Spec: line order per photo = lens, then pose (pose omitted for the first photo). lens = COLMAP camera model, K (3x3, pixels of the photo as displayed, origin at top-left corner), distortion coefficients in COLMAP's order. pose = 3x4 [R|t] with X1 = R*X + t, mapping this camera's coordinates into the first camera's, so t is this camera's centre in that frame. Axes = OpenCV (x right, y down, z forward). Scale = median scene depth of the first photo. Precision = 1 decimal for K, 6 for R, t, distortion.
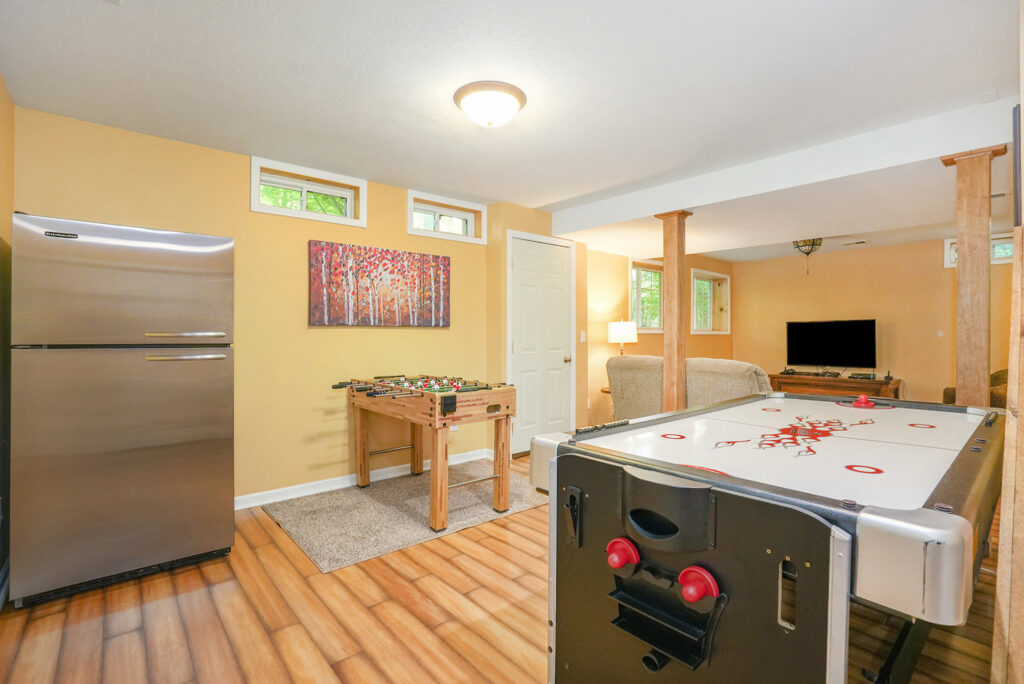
lens RADIAL K [[471.8, 0, 507.1], [0, 471.8, 340.8], [0, 0, 1]] dist [-0.012427, 0.001985]
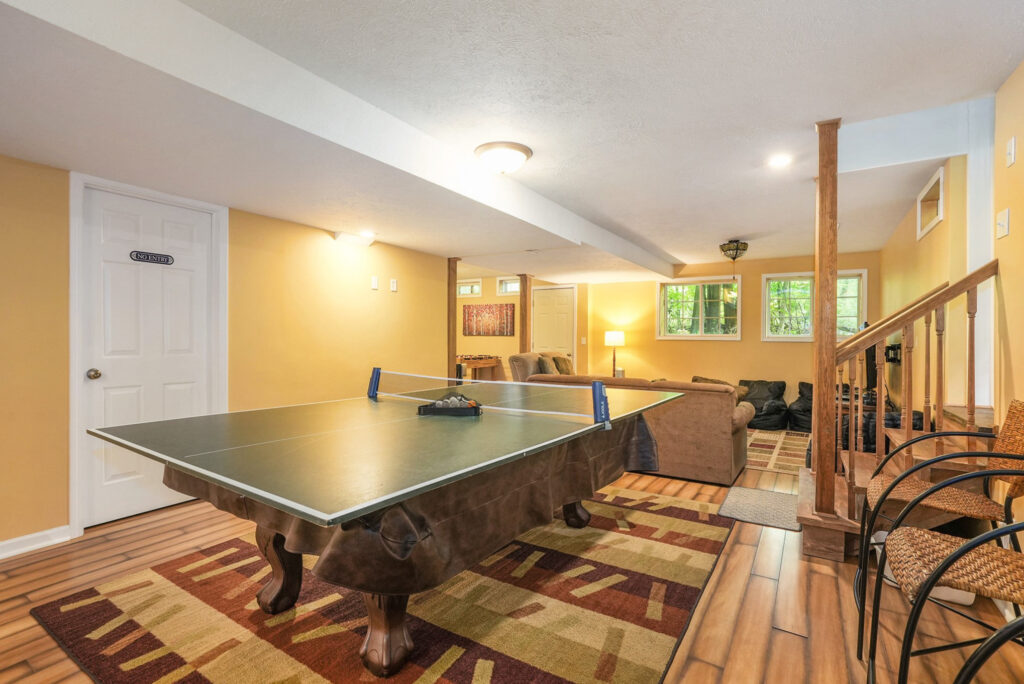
lens RADIAL K [[471.8, 0, 512.4], [0, 471.8, 342.2], [0, 0, 1]] dist [-0.012427, 0.001985]
pose [[0.305400, 0.005517, -0.952208, 1.993742], [-0.023735, 0.999717, -0.001821, 0.004995], [0.951928, 0.023157, 0.305444, 0.351009]]
